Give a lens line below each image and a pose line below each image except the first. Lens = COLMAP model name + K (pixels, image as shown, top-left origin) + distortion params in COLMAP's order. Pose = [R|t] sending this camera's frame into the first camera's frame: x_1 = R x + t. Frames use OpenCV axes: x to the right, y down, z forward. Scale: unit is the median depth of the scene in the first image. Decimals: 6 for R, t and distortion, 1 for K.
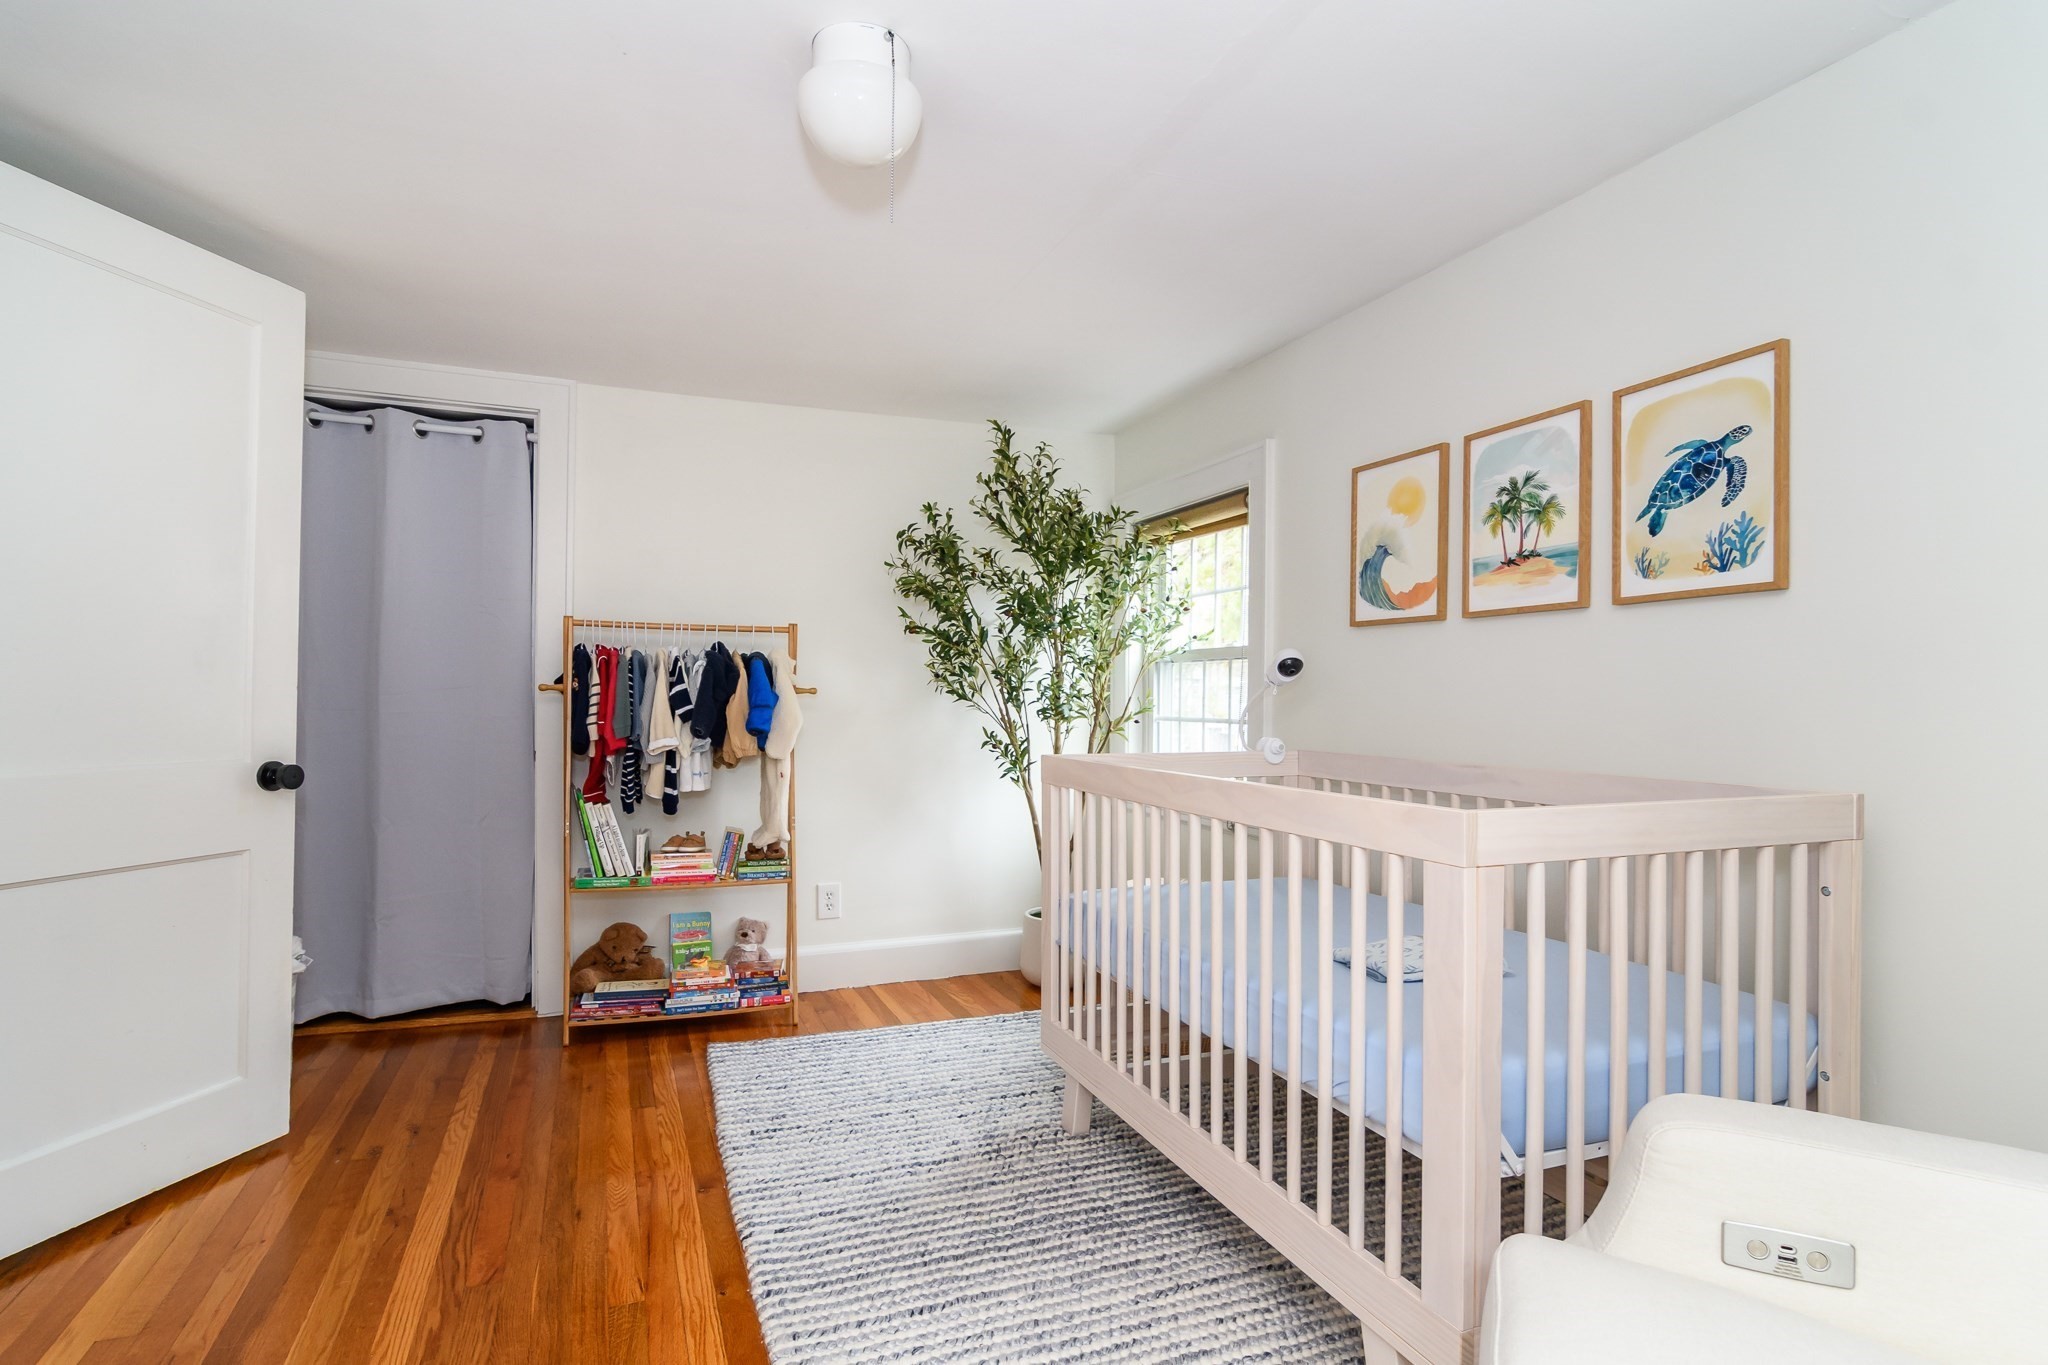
lens RADIAL K [[1072.5, 0, 1038.4], [0, 1072.5, 689.5], [0, 0, 1]] dist [-0.006934, -0.001351]
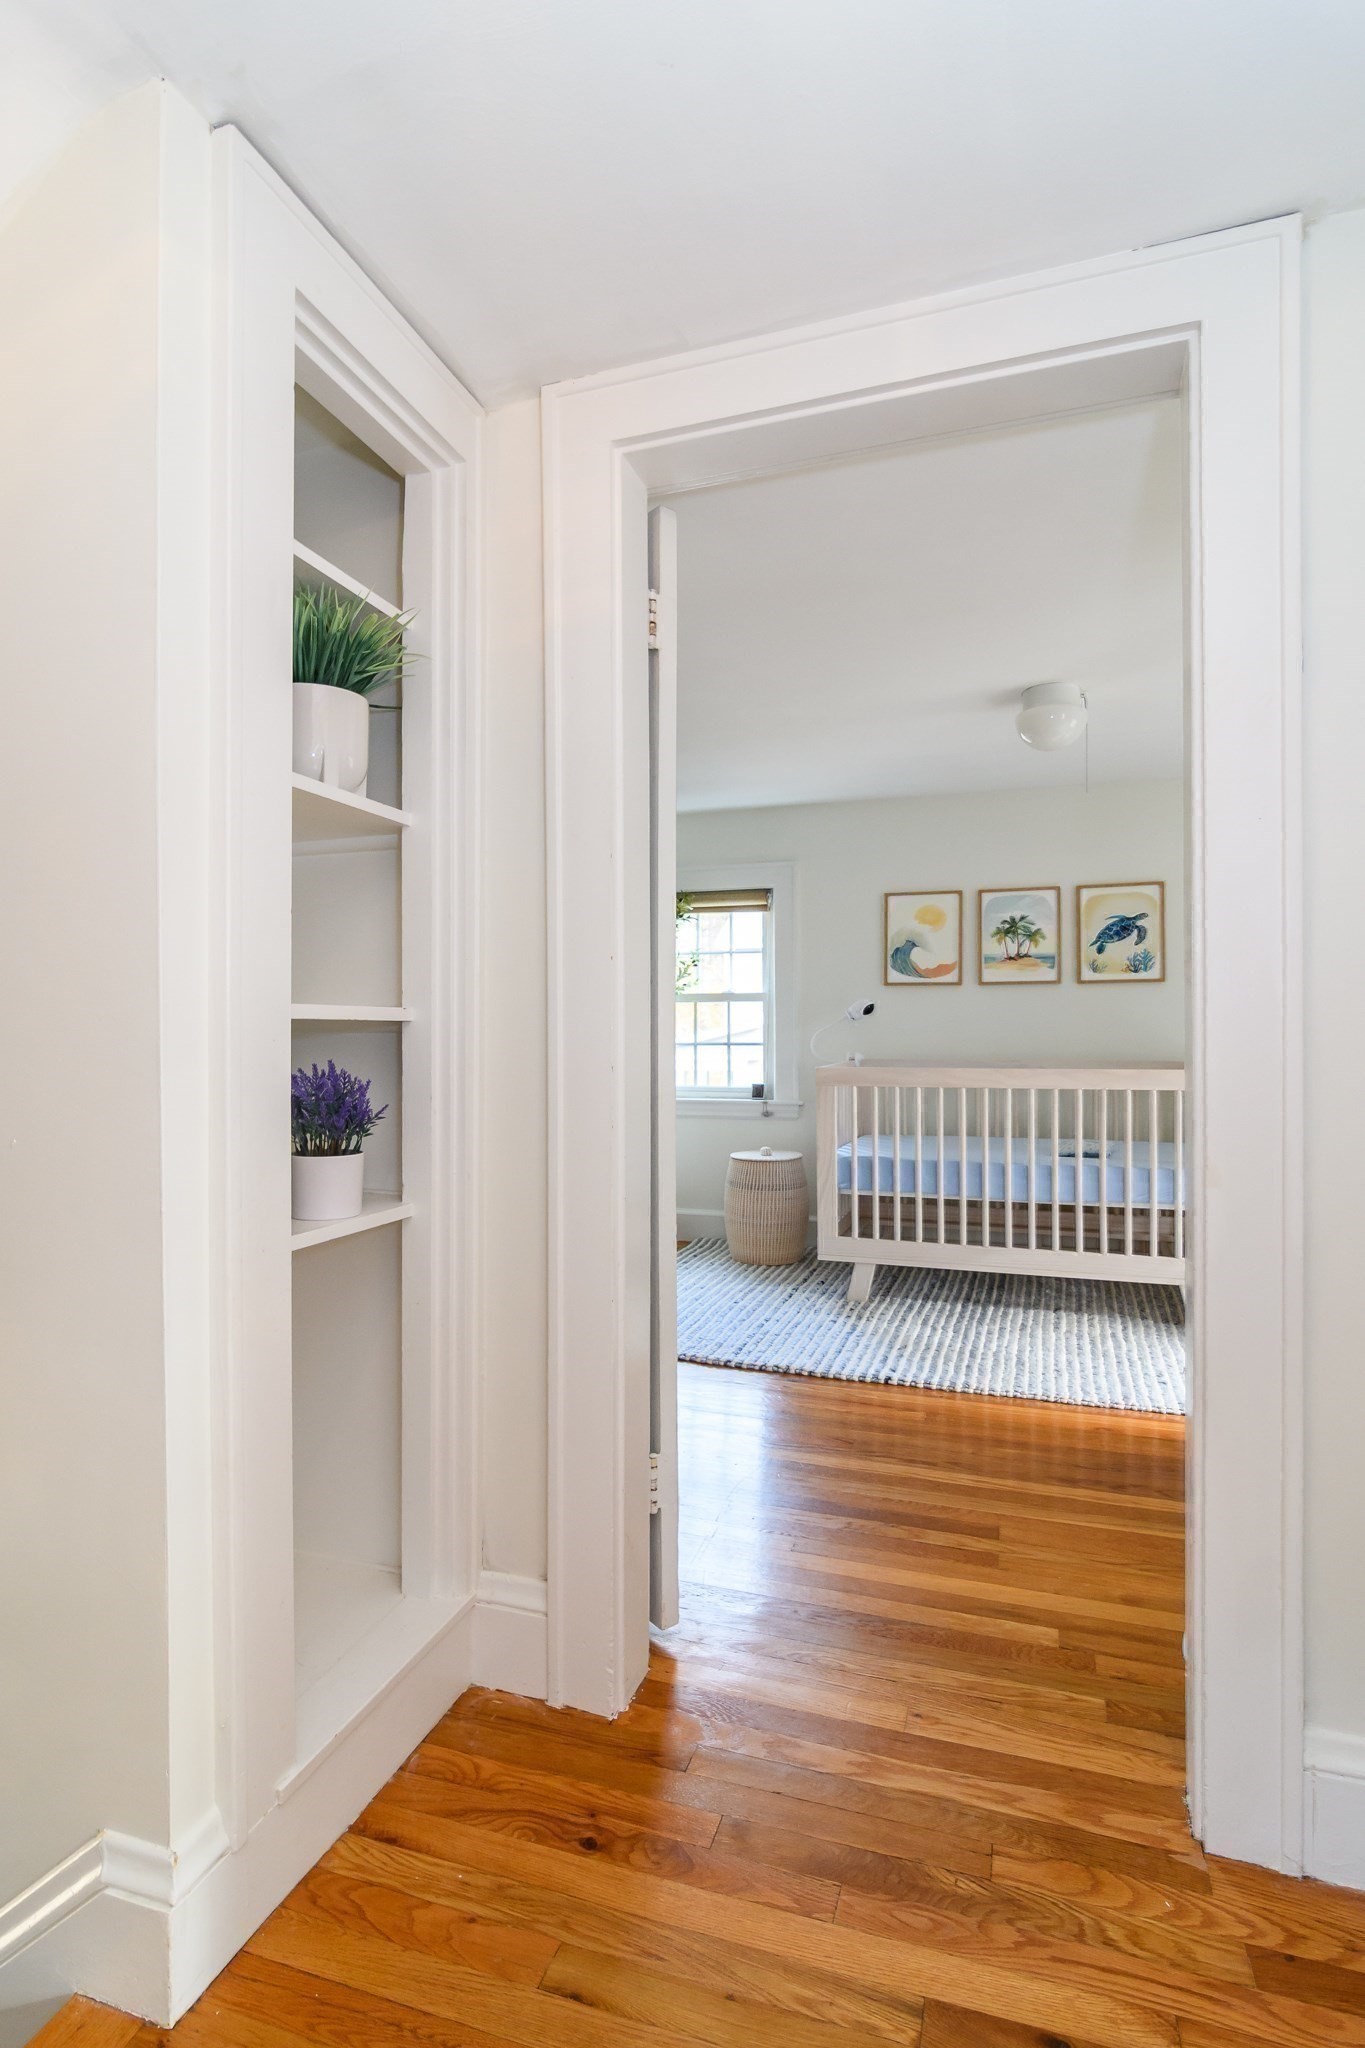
lens RADIAL K [[1001.2, 0, 680.1], [0, 1001.2, 1022.1], [0, 0, 1]] dist [-0.003905, -0.000201]
pose [[0.653496, -0.001148, 0.756929, -1.414526], [0.001189, 0.999999, 0.000490, -0.002130], [-0.756929, 0.000580, 0.653496, 0.257936]]
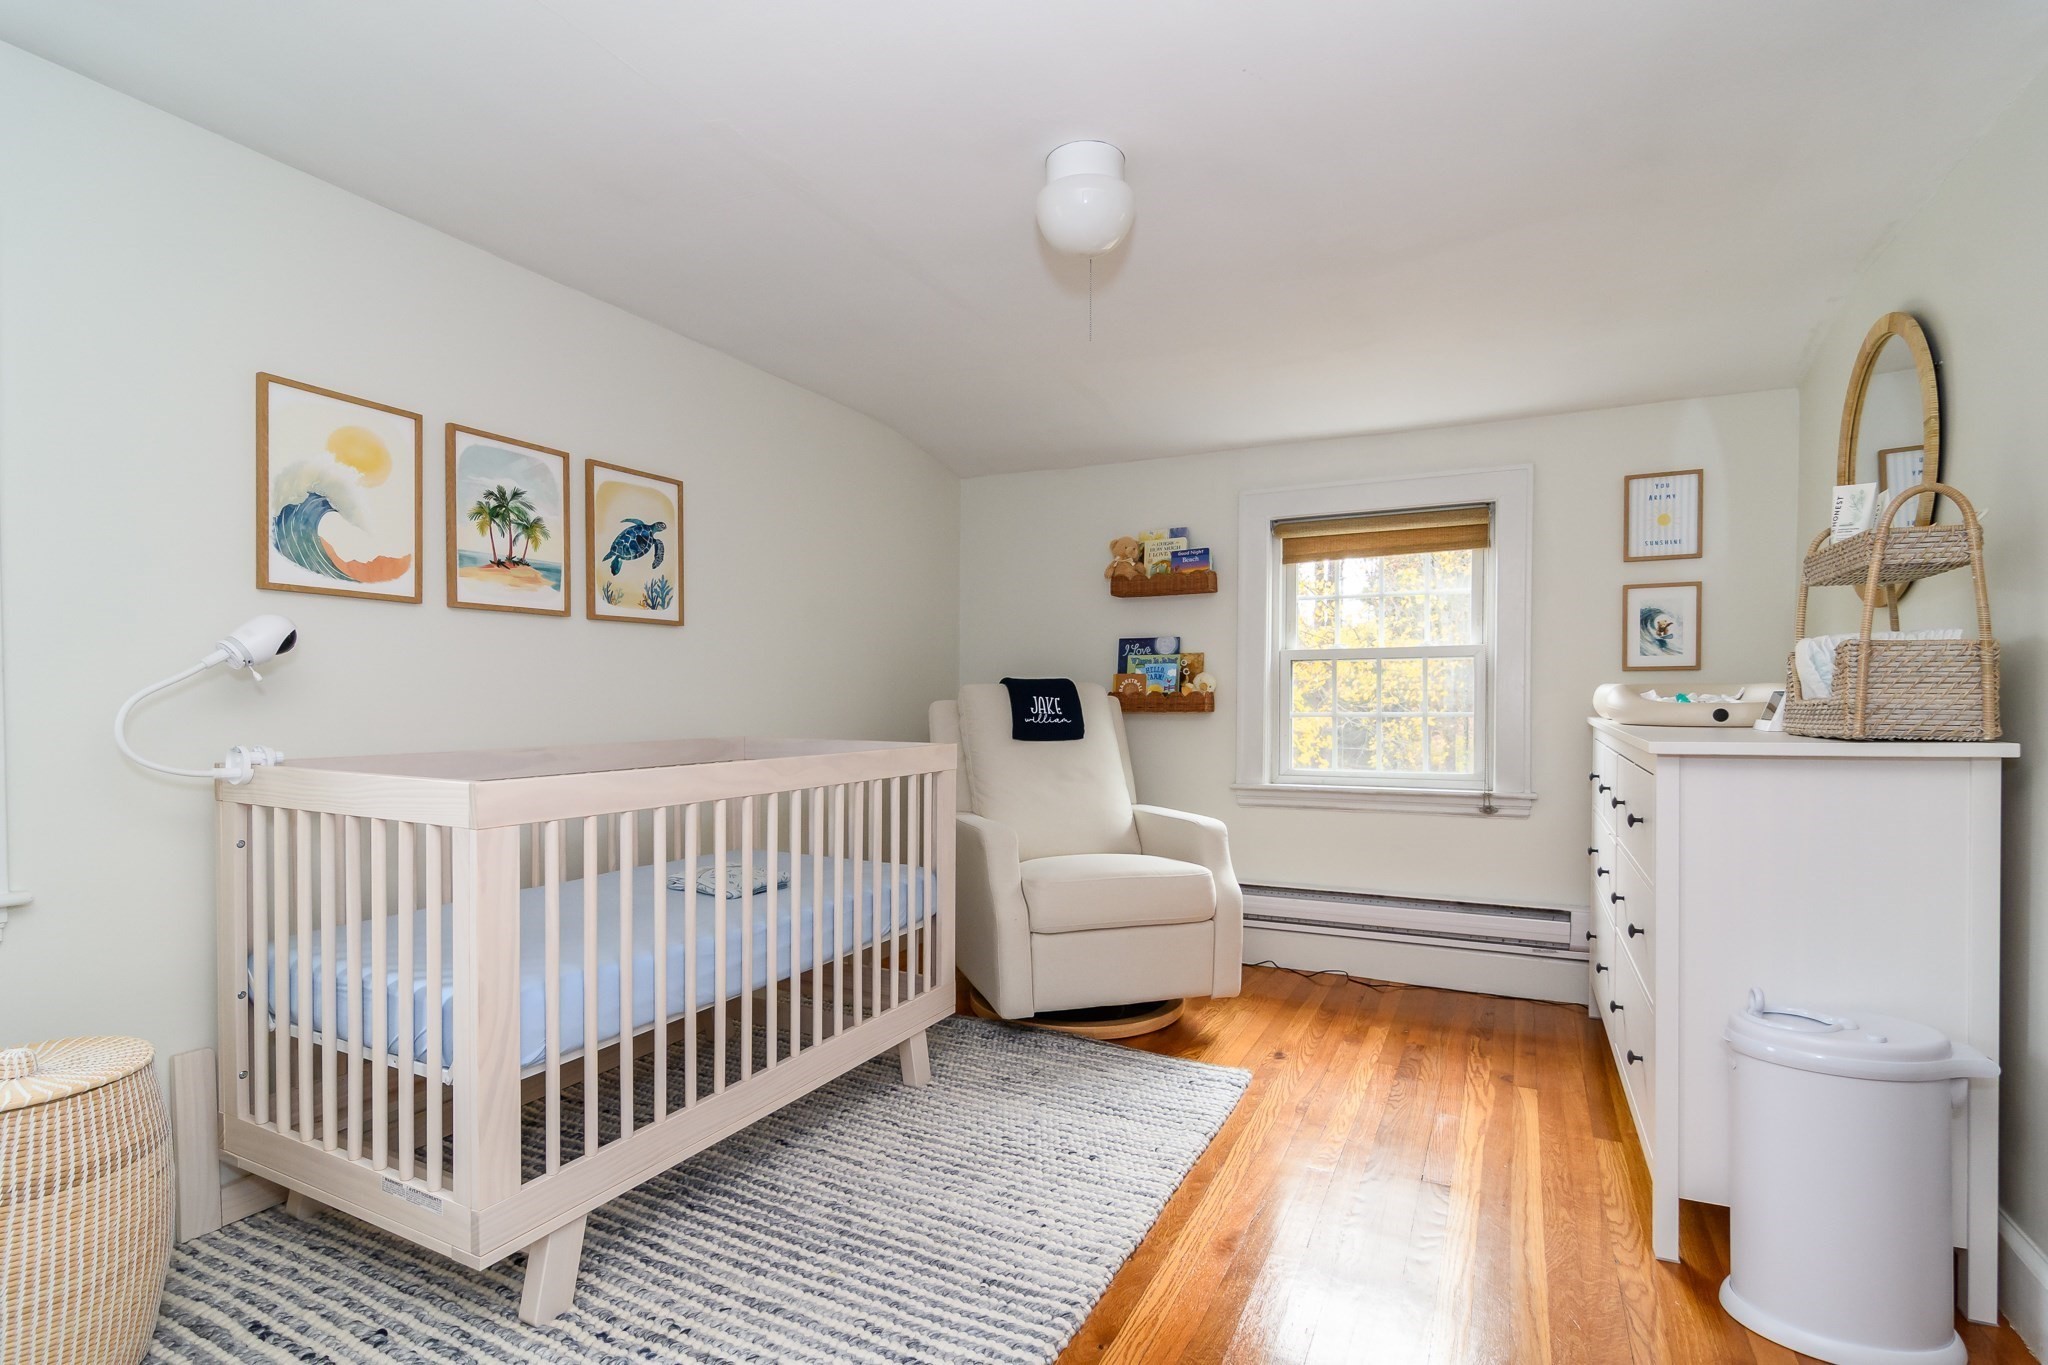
lens RADIAL K [[1089.3, 0, 1008.7], [0, 1089.3, 698.2], [0, 0, 1]] dist [0.000813, -0.000424]
pose [[-0.686031, -0.001947, 0.727569, -0.748382], [-0.004628, 0.999988, -0.001688, 0.018772], [-0.727557, -0.004525, -0.686032, 1.429116]]
